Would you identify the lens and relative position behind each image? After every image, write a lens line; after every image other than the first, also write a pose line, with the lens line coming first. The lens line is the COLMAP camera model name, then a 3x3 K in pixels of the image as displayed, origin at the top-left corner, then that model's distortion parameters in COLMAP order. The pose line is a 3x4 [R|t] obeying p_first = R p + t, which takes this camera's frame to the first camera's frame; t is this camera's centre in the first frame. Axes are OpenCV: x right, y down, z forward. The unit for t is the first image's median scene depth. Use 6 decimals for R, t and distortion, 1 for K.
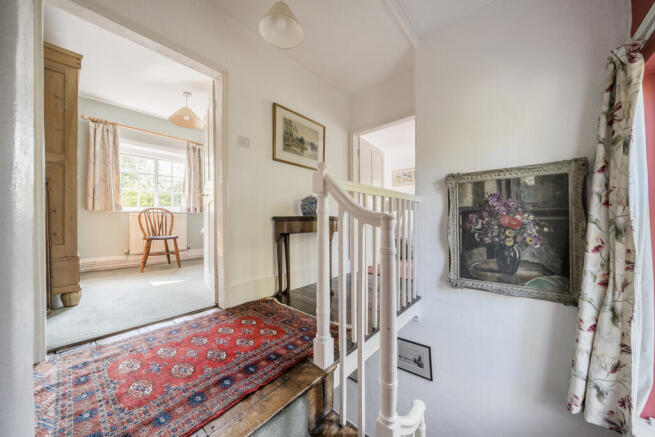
lens RADIAL K [[224.0, 0, 332.7], [0, 224.0, 217.7], [0, 0, 1]] dist [0.000142, -0.000168]
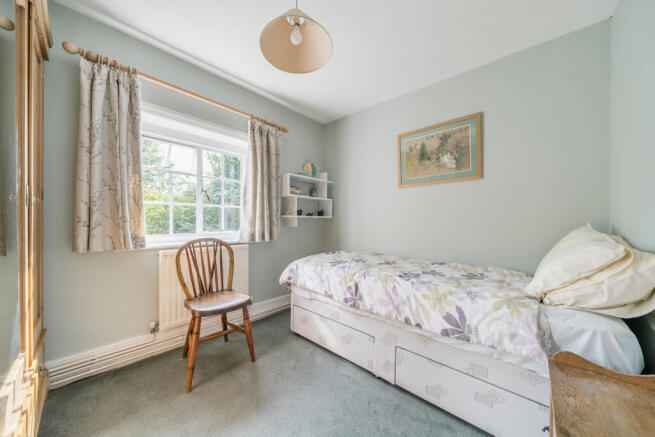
lens RADIAL K [[224.0, 0, 322.8], [0, 224.0, 221.5], [0, 0, 1]] dist [0.000142, -0.000168]
pose [[0.997823, 0.010635, -0.065079, -0.509797], [-0.010128, 0.999916, 0.008110, -0.096508], [0.065160, -0.007433, 0.997847, 0.523243]]
